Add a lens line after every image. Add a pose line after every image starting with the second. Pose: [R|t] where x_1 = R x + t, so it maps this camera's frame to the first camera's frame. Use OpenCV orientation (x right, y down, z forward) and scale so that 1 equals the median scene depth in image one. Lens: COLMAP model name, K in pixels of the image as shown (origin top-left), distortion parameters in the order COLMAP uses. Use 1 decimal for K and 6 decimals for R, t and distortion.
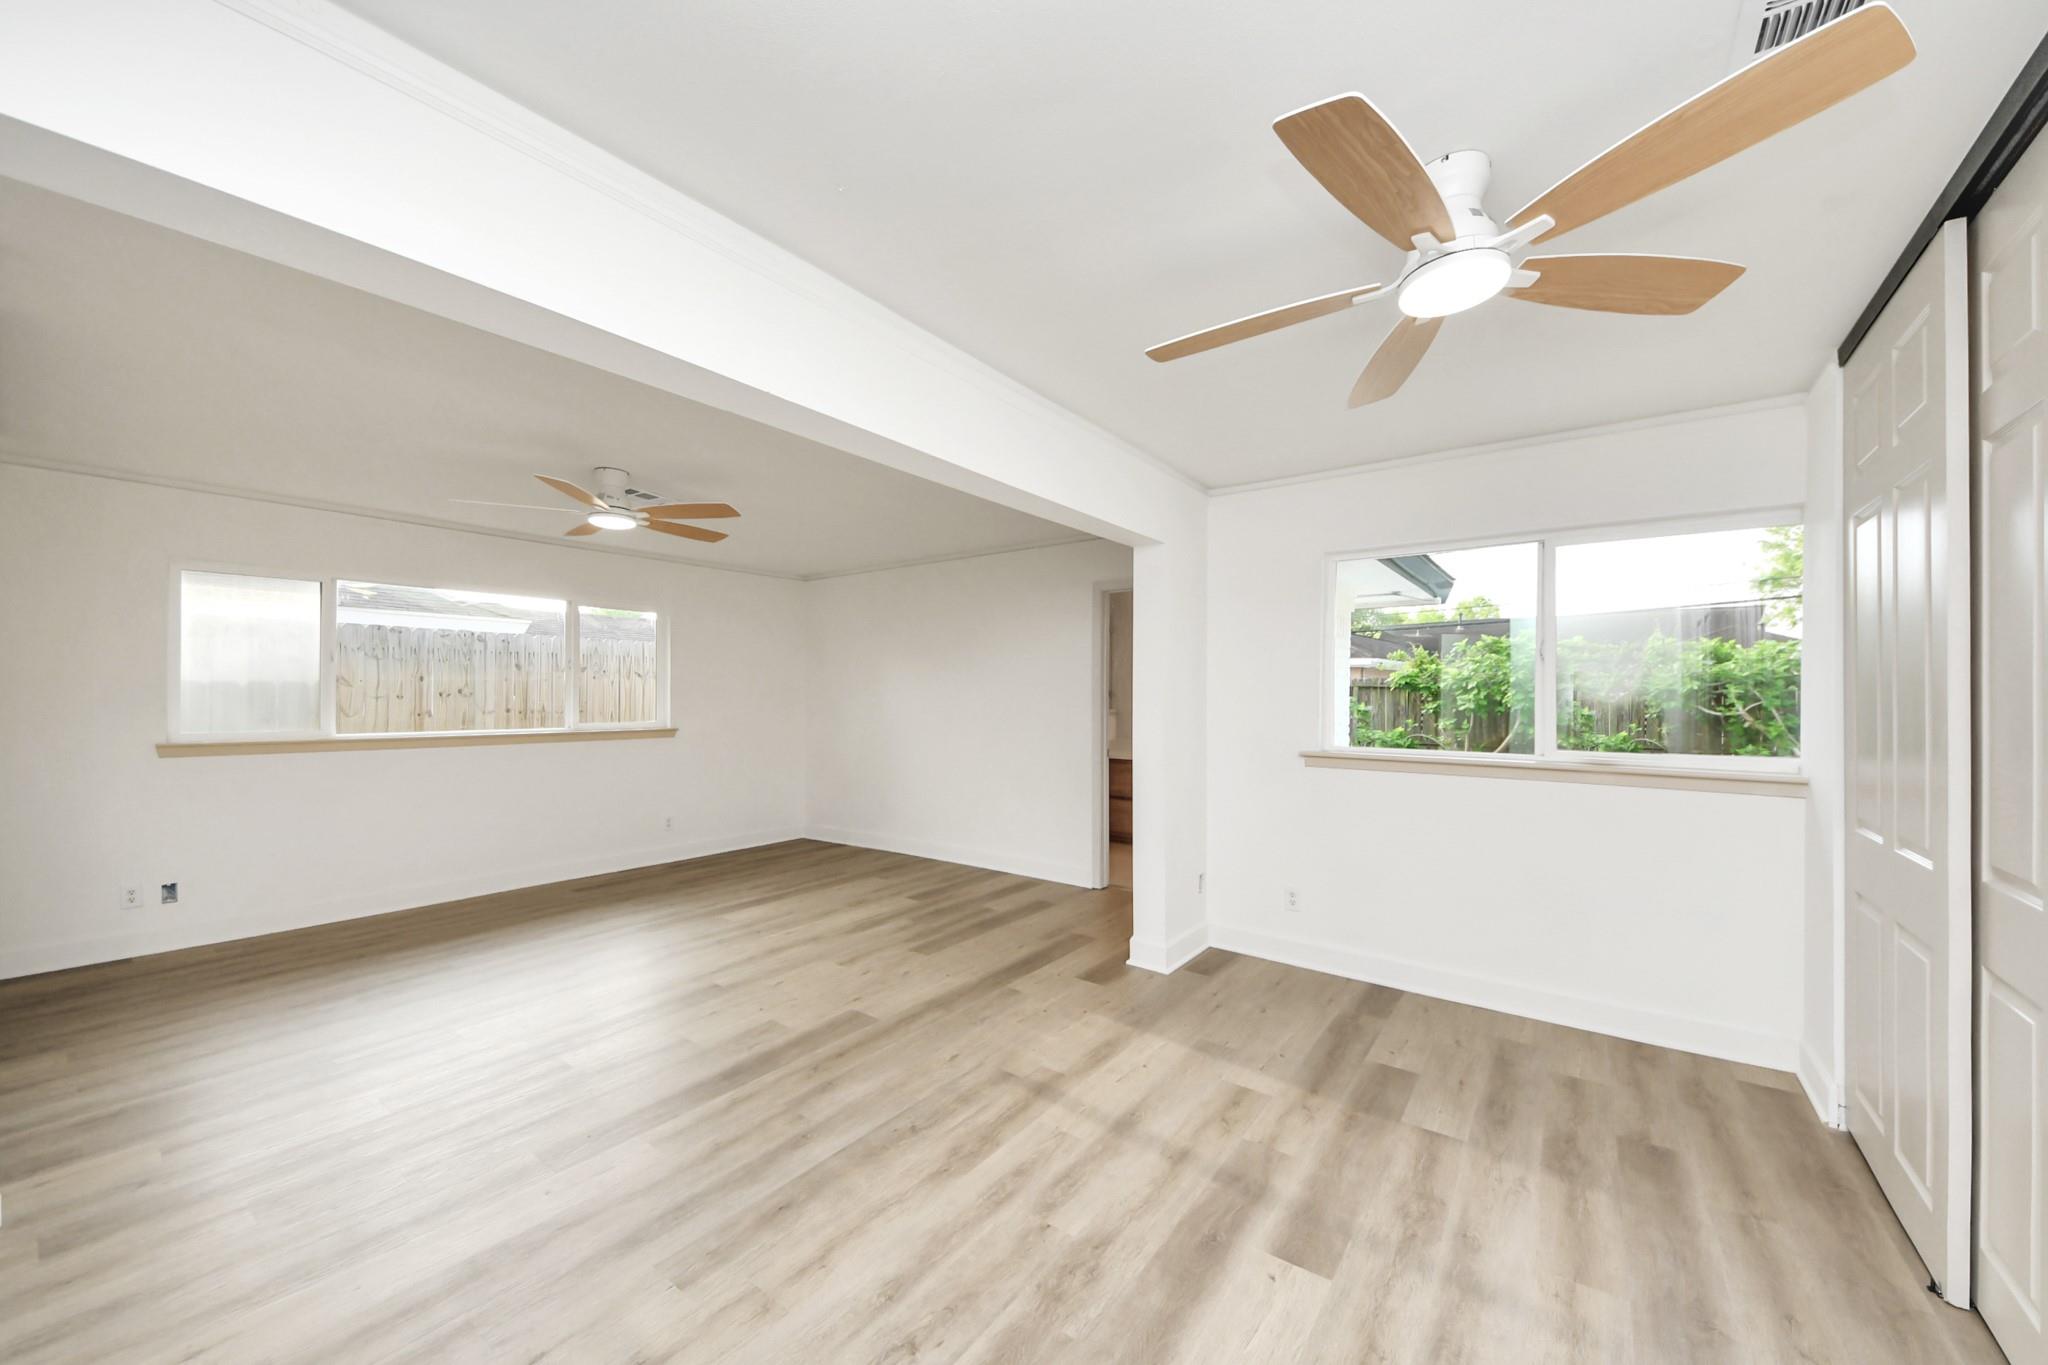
lens RADIAL K [[761.5, 0, 1019.6], [0, 761.5, 697.9], [0, 0, 1]] dist [0.033910, -0.021119]
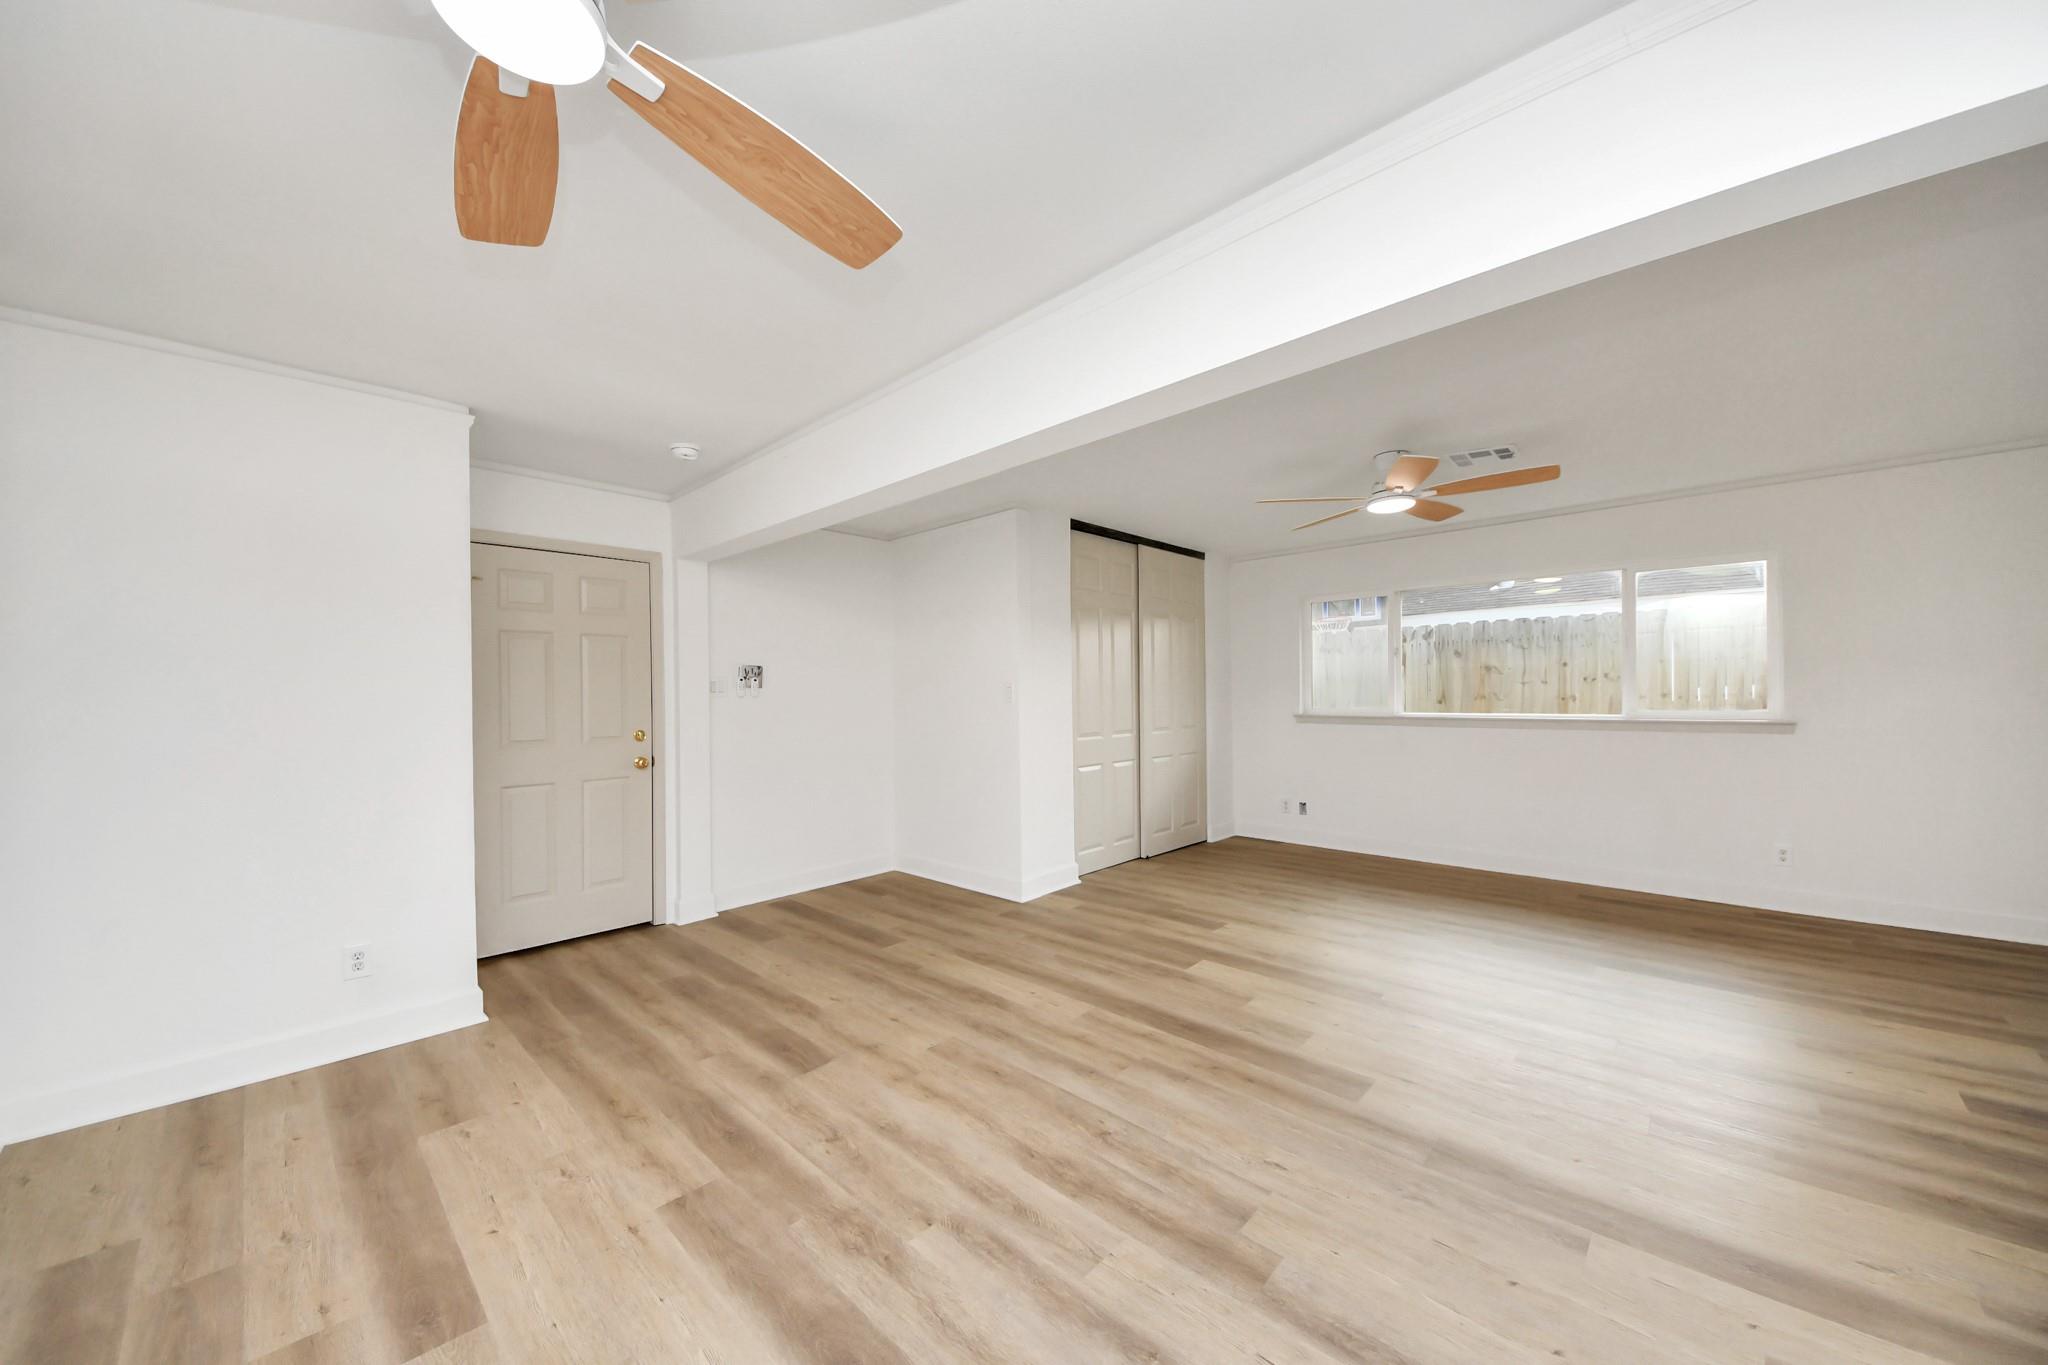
lens RADIAL K [[722.6, 0, 1018.8], [0, 722.6, 699.3], [0, 0, 1]] dist [0.018666, -0.011445]
pose [[-0.124638, 0.009511, -0.992157, 0.615400], [0.010981, 0.999906, 0.008206, 0.013018], [0.992141, -0.009872, -0.124731, 0.819796]]
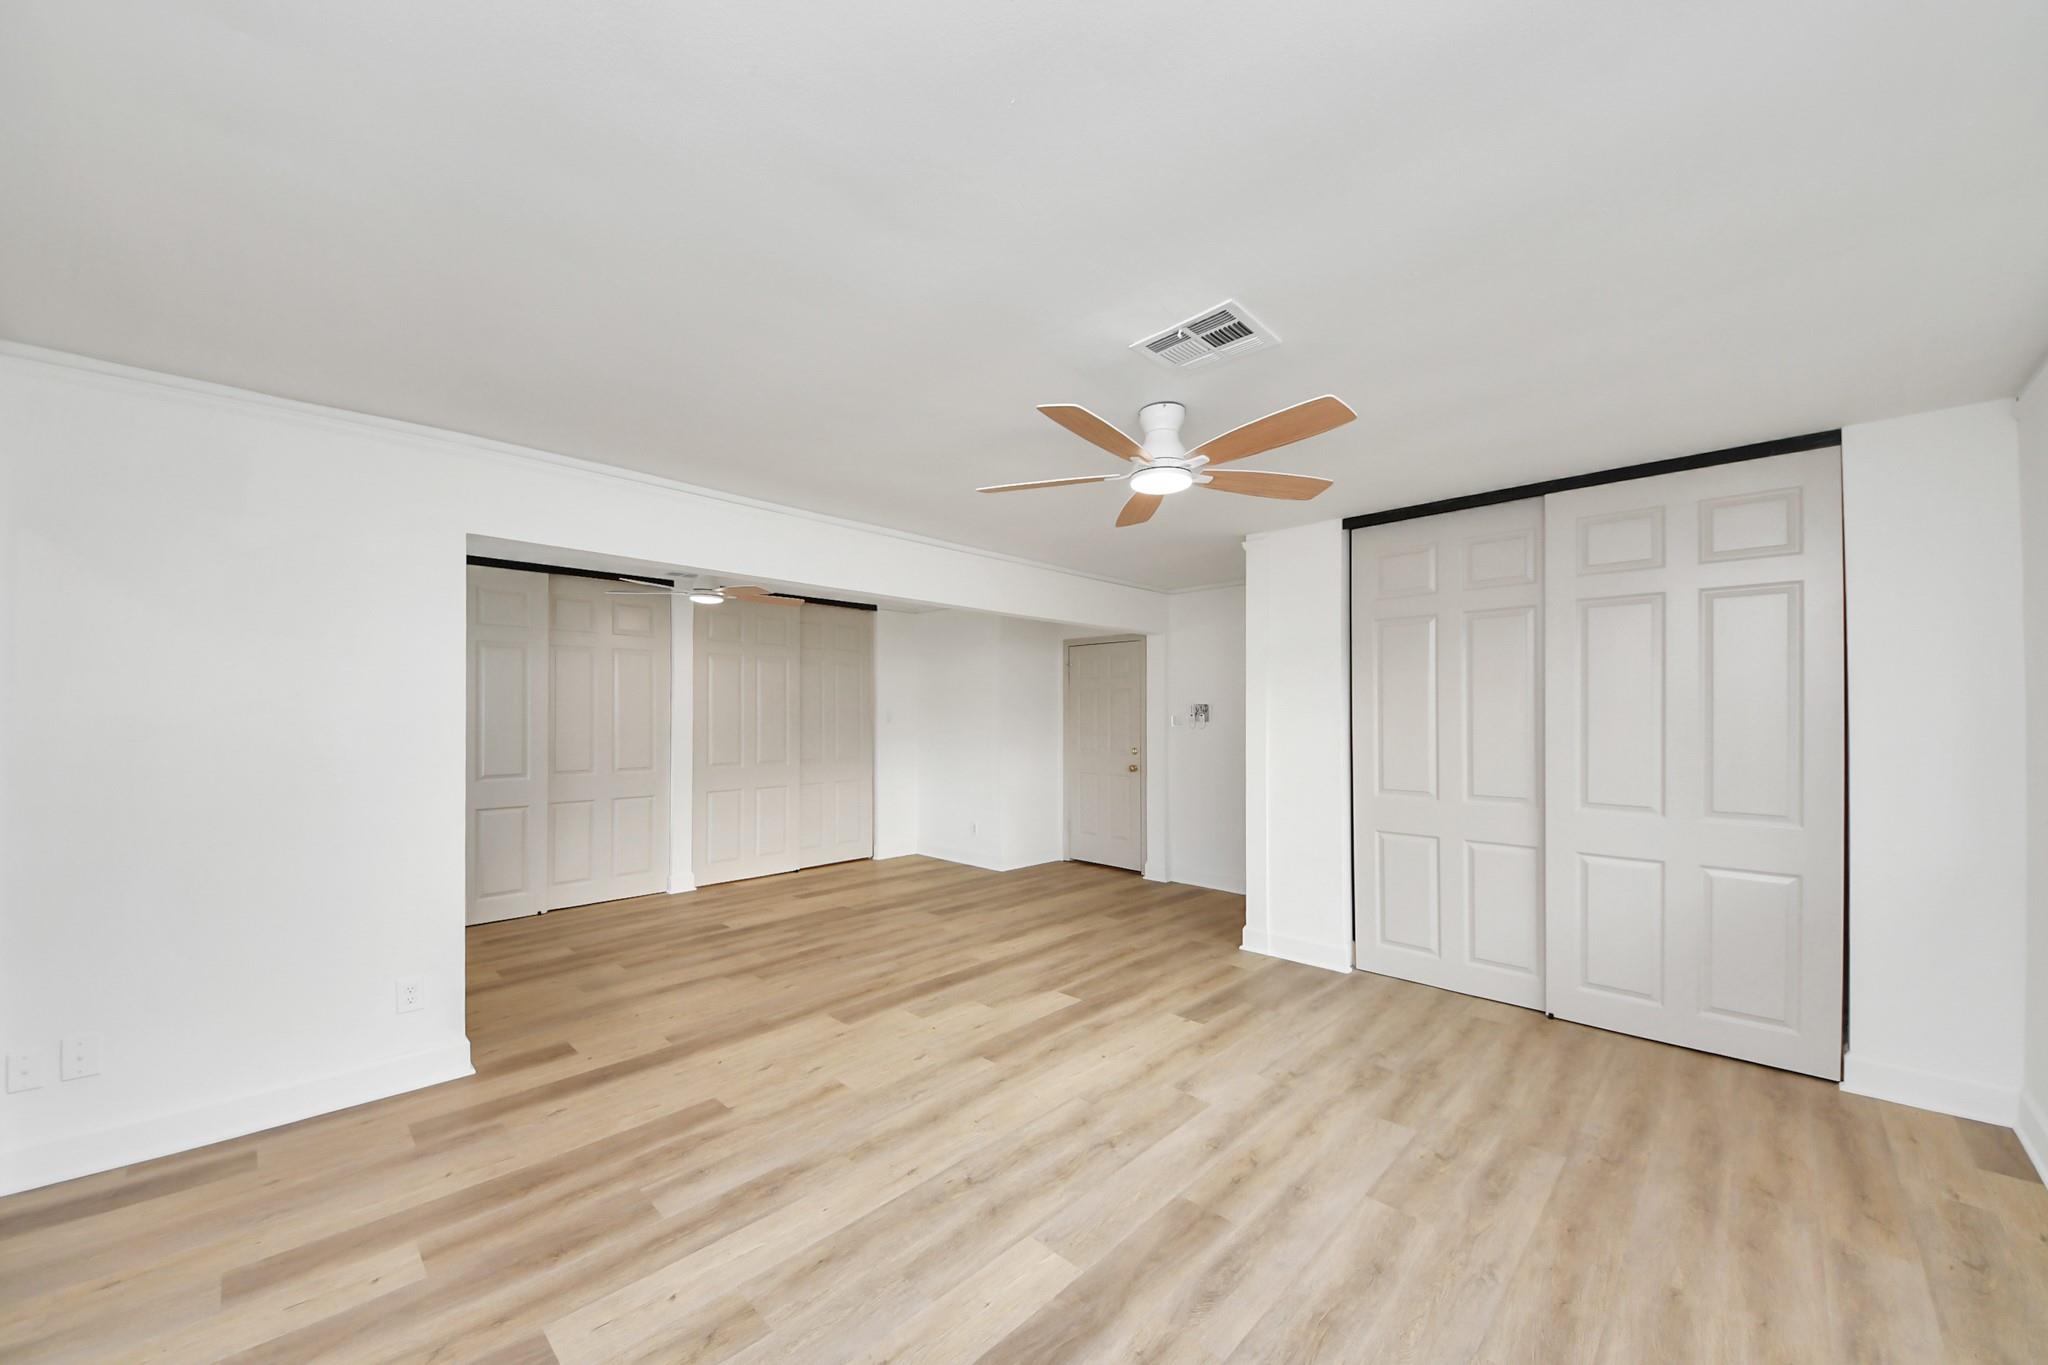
lens RADIAL K [[735.3, 0, 1027.0], [0, 735.3, 695.5], [0, 0, 1]] dist [0.021592, -0.011938]
pose [[-0.992079, -0.006007, 0.125469, -0.644973], [-0.009724, 0.999531, -0.029029, -0.012592], [-0.125236, -0.030019, -0.991673, 2.189024]]
